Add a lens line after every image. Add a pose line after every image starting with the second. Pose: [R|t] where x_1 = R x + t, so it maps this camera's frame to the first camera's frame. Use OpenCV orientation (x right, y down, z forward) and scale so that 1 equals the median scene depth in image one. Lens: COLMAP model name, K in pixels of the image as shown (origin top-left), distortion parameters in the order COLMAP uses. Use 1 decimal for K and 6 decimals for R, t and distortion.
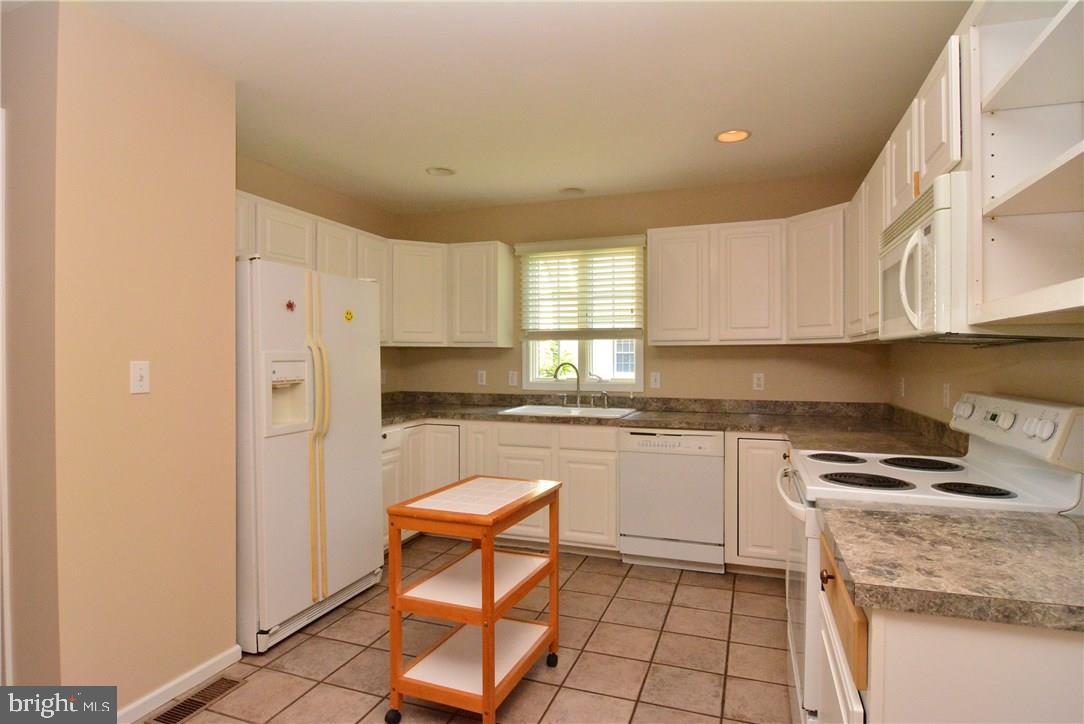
lens RADIAL K [[583.8, 0, 539.7], [0, 583.8, 362.2], [0, 0, 1]] dist [-0.016619, -0.002089]
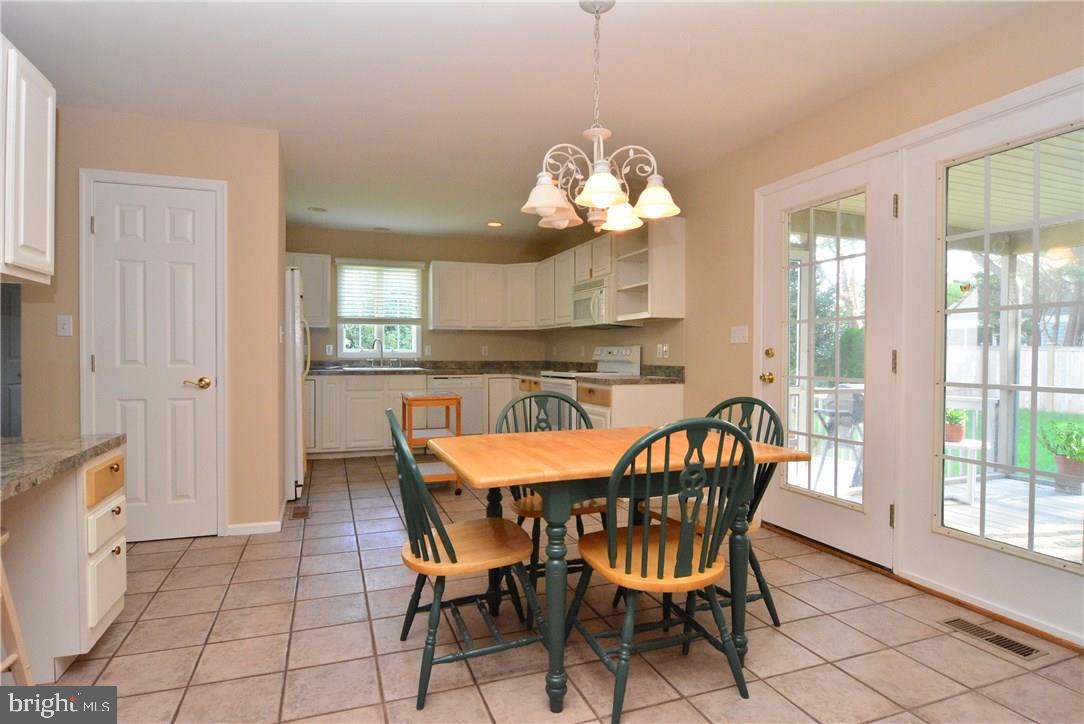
lens RADIAL K [[583.8, 0, 539.7], [0, 583.8, 362.2], [0, 0, 1]] dist [-0.016619, -0.002089]
pose [[0.768671, -0.007382, 0.639602, -0.652121], [0.001487, 0.999951, 0.009754, 0.051716], [-0.639643, -0.006547, 0.768644, -0.502564]]
